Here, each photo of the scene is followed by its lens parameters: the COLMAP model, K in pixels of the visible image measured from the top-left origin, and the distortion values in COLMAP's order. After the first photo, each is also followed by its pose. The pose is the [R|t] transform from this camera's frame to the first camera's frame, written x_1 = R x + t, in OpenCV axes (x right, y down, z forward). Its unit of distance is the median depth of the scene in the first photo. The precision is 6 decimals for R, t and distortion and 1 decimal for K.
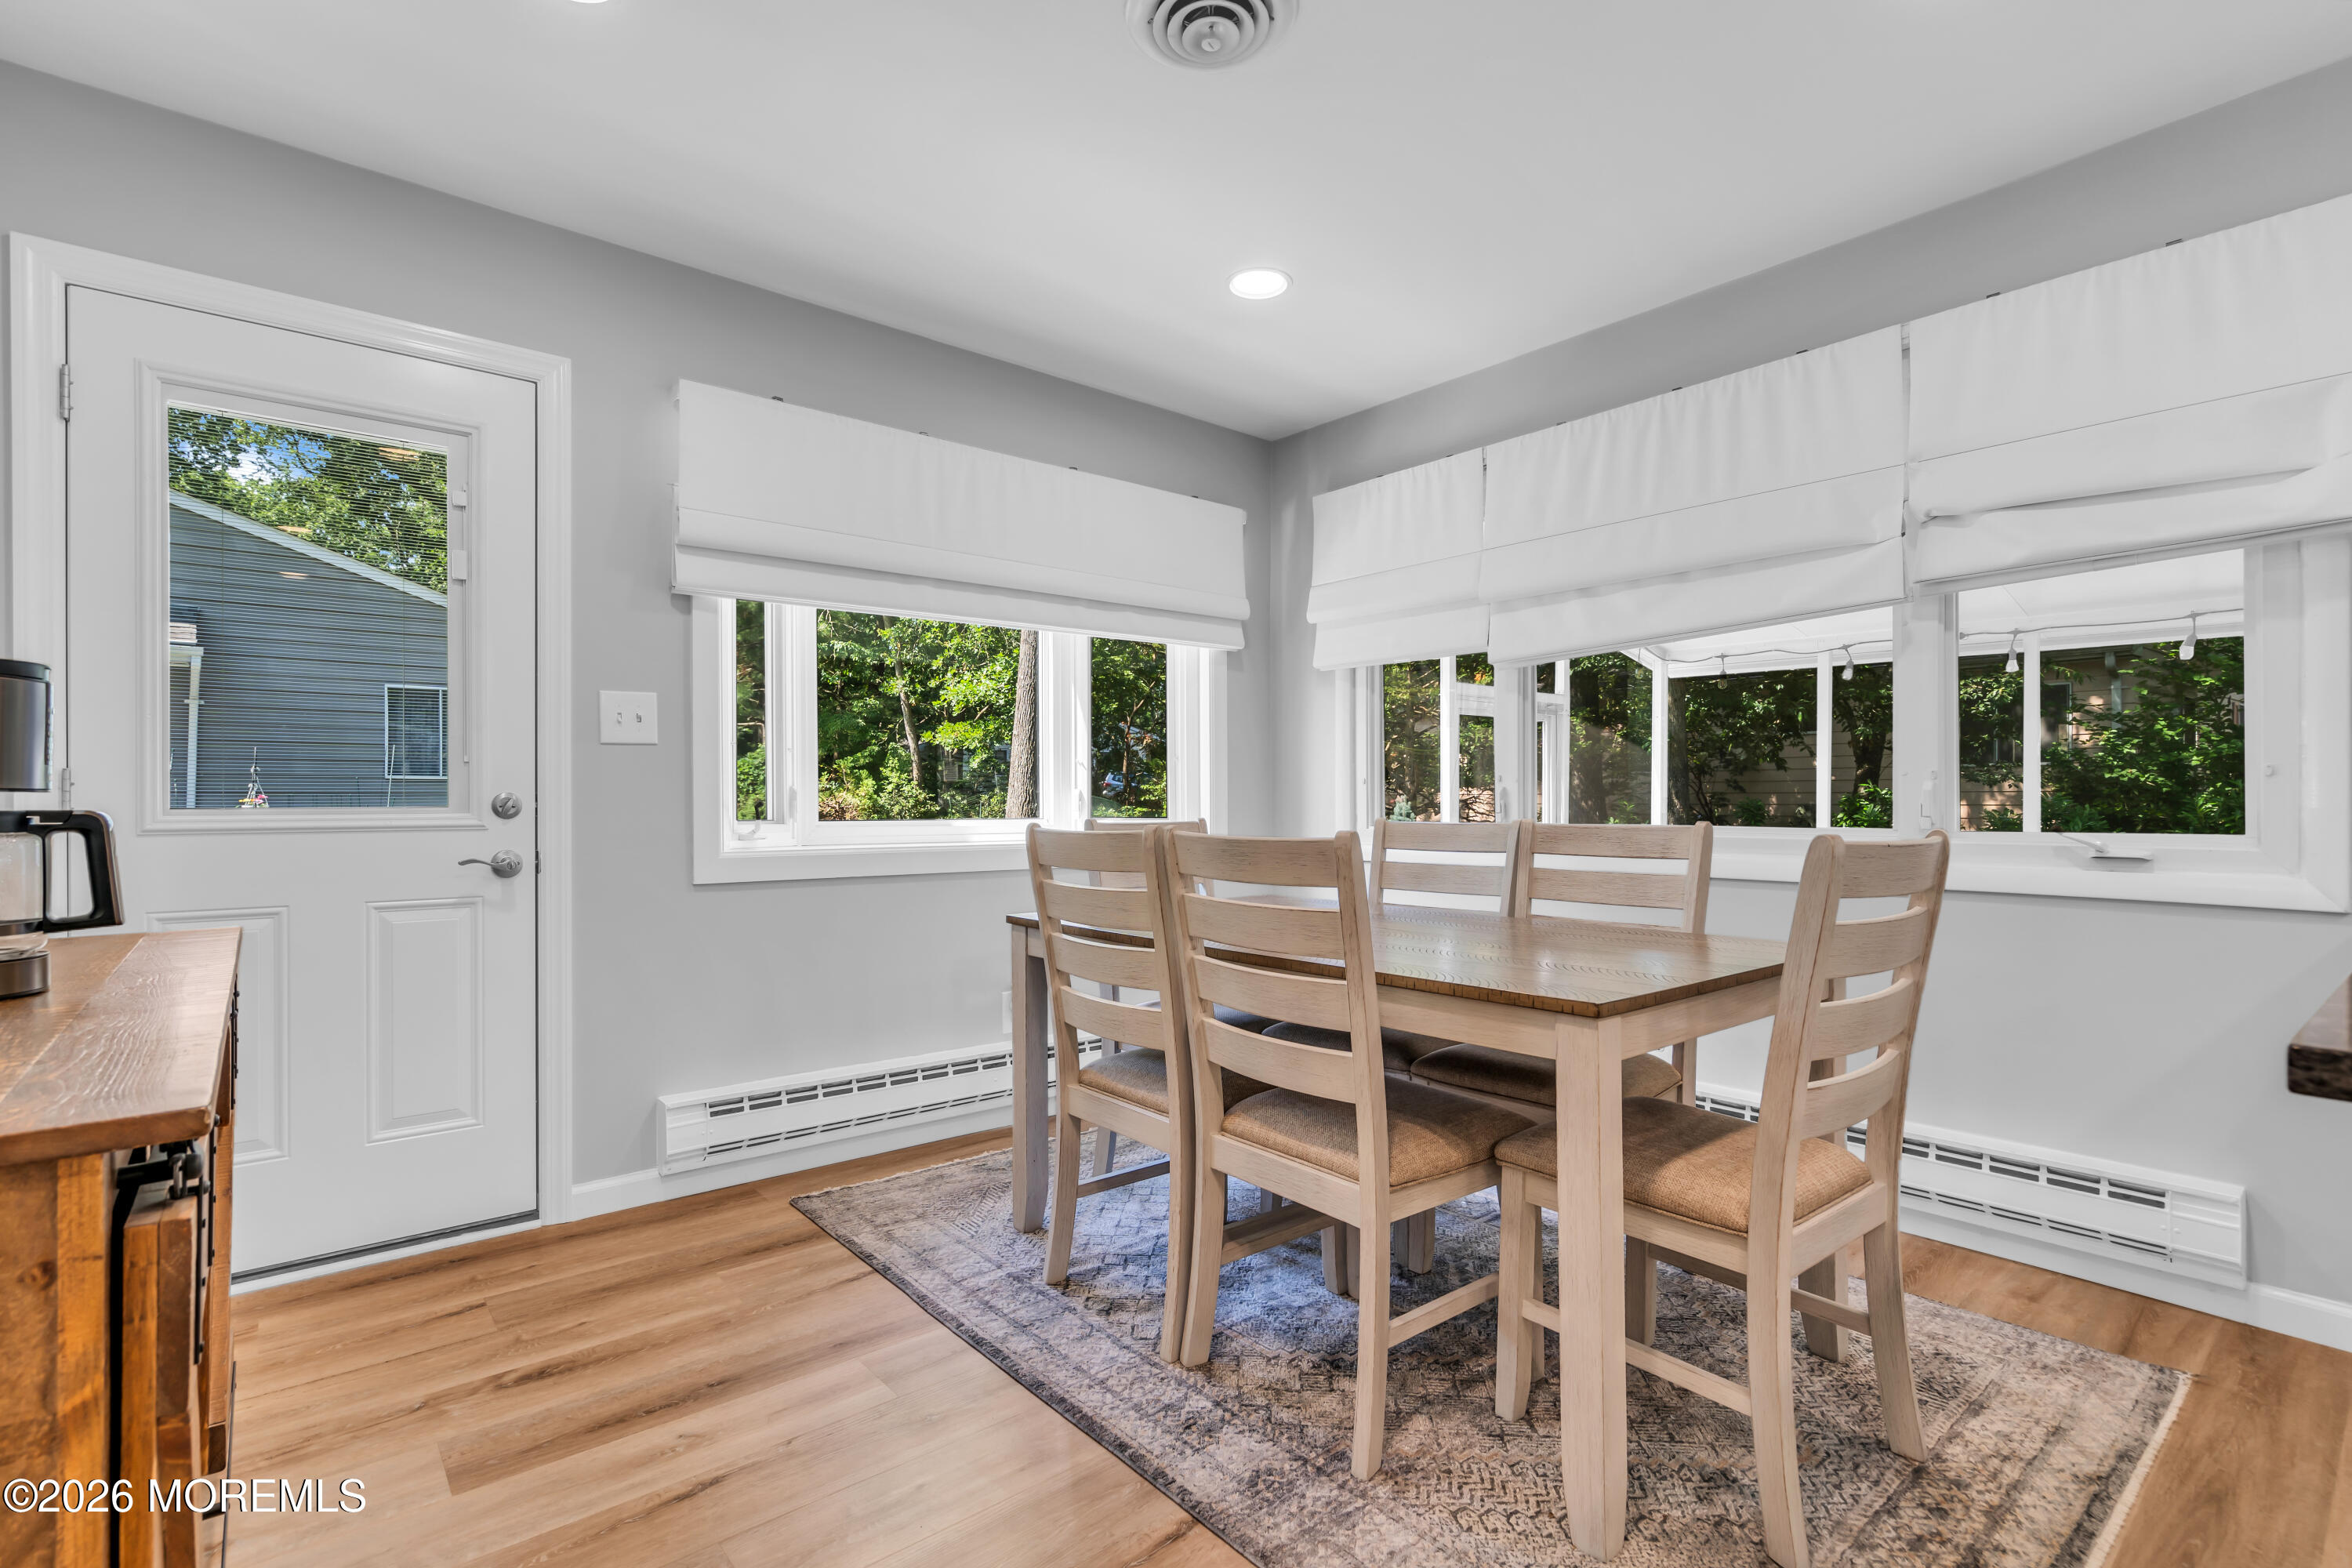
lens RADIAL K [[1108.1, 0, 1192.0], [0, 1108.1, 798.8], [0, 0, 1]] dist [-0.005285, 0.009142]
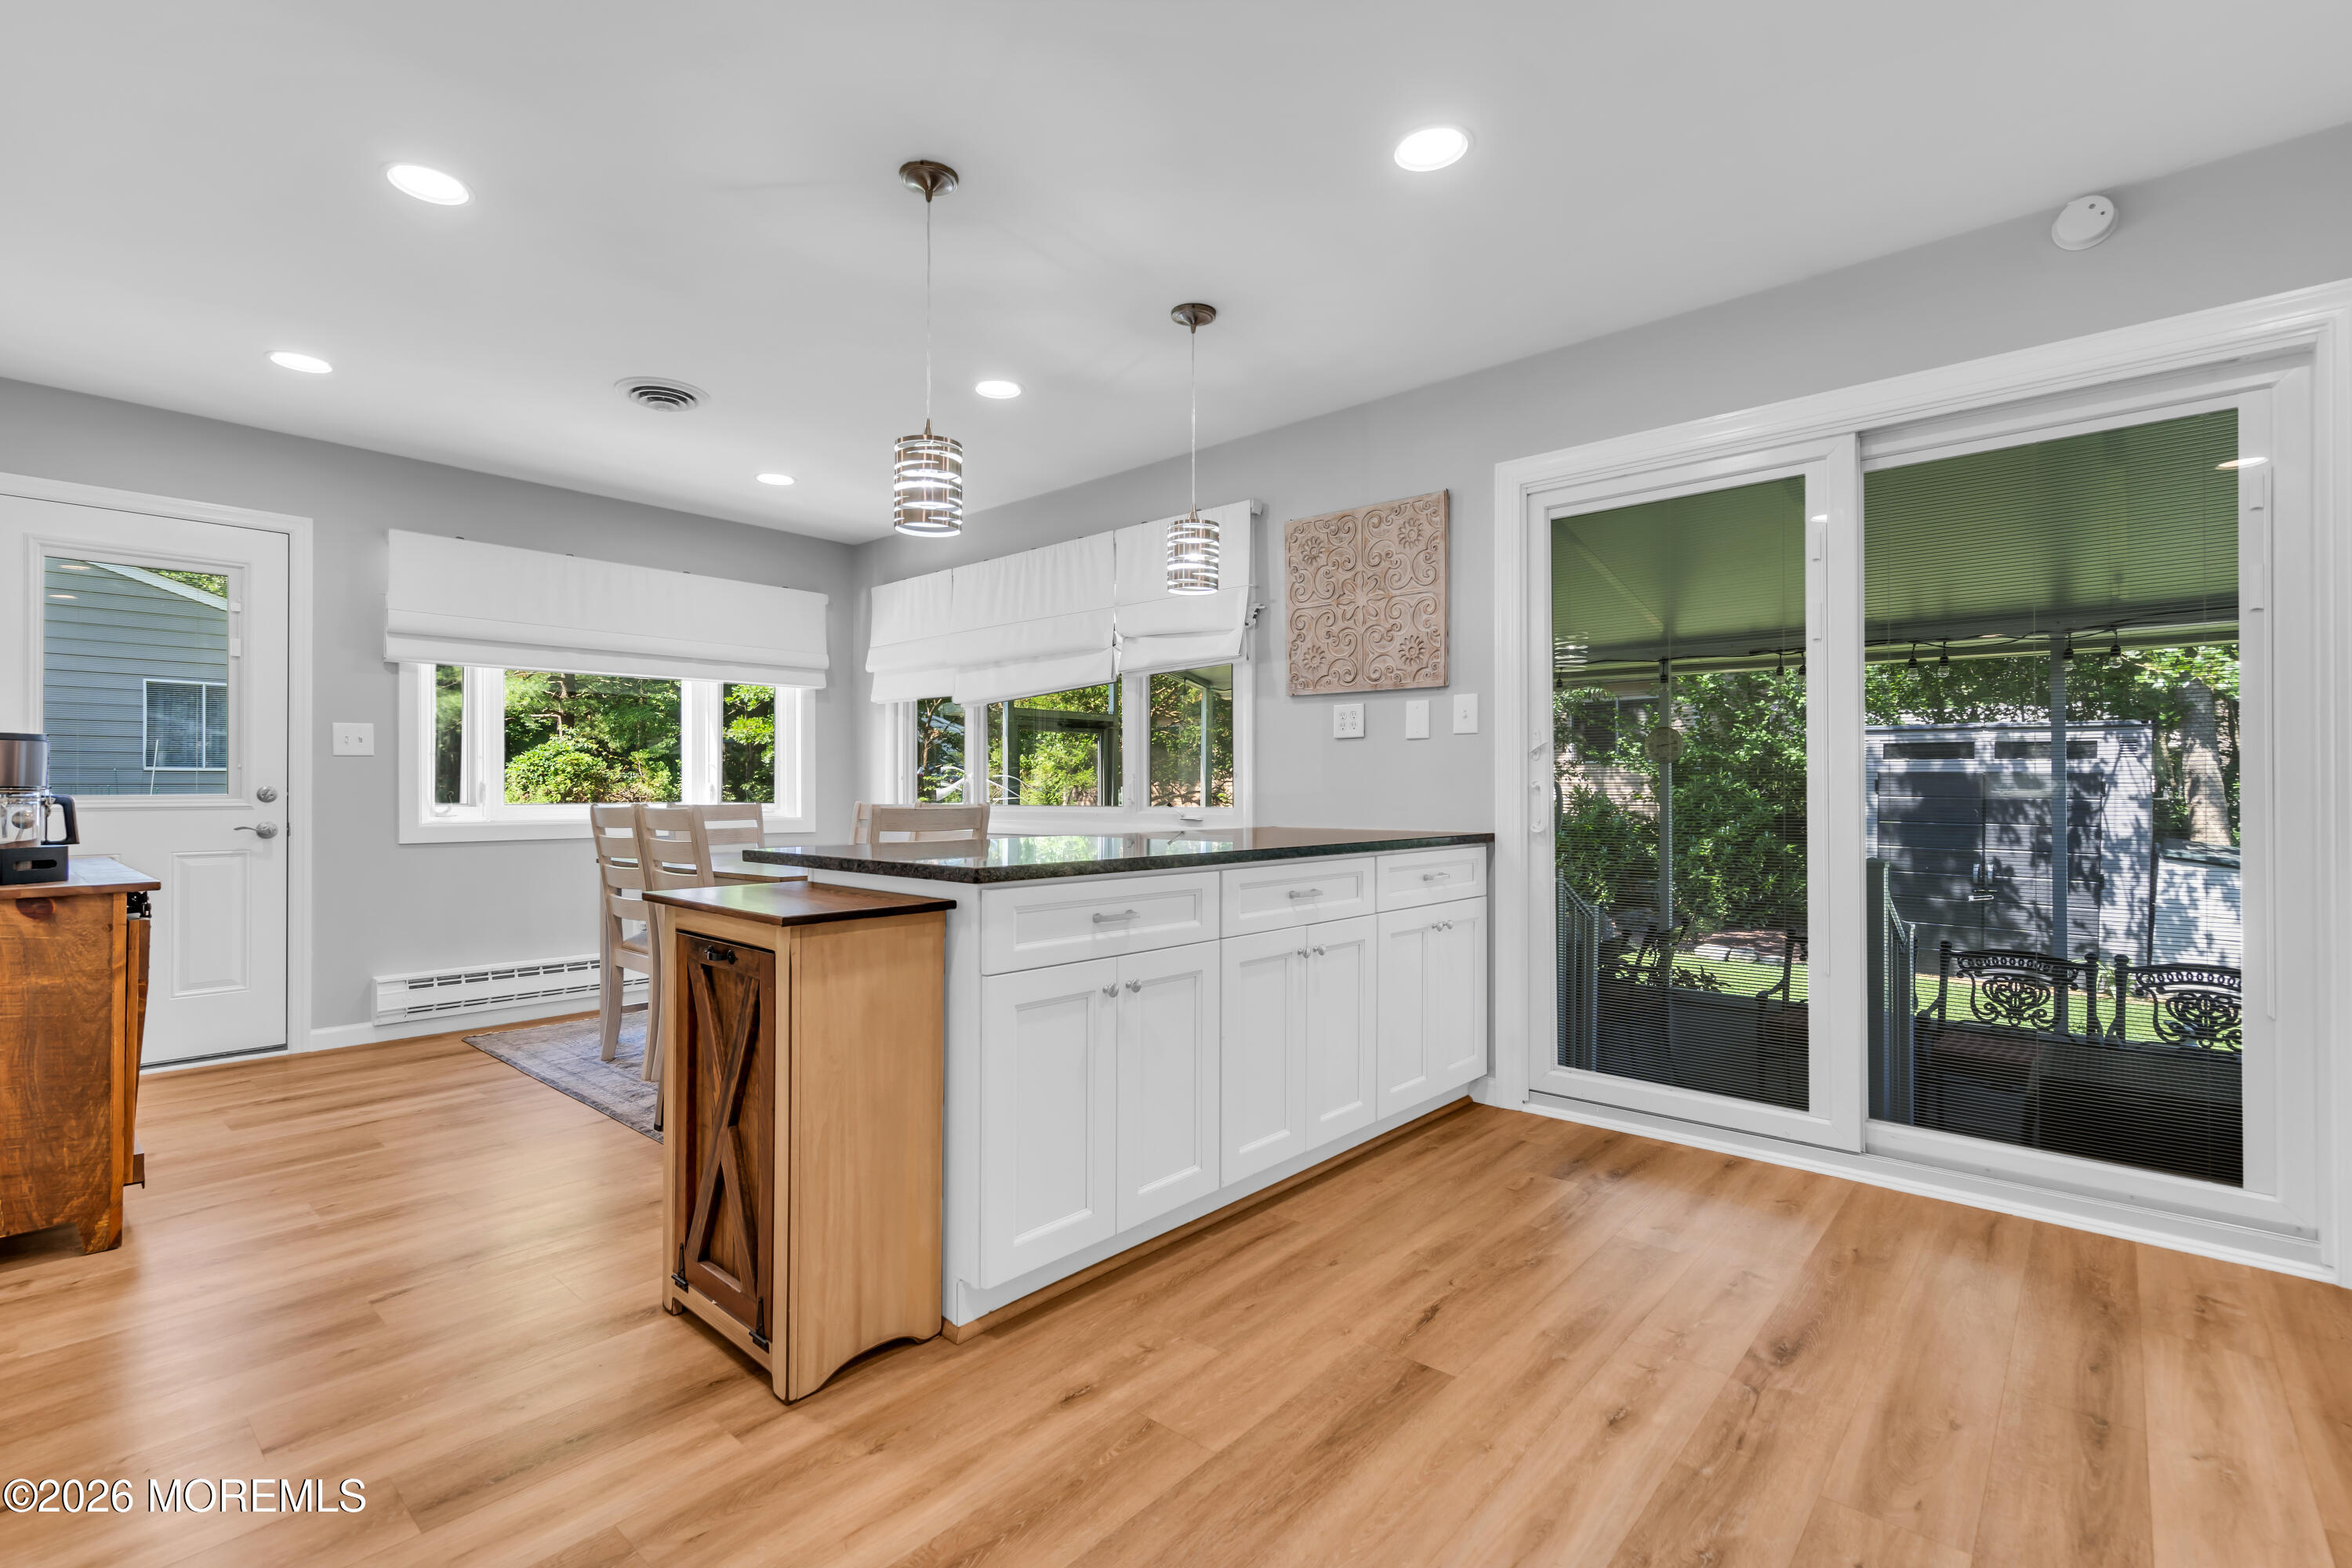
lens RADIAL K [[1052.4, 0, 1144.1], [0, 1052.4, 780.8], [0, 0, 1]] dist [0.018170, 0.000234]
pose [[0.991872, 0.000092, 0.127238, 0.413409], [0.000866, 0.999972, -0.007476, -0.000902], [-0.127235, 0.007526, 0.991844, -0.644635]]
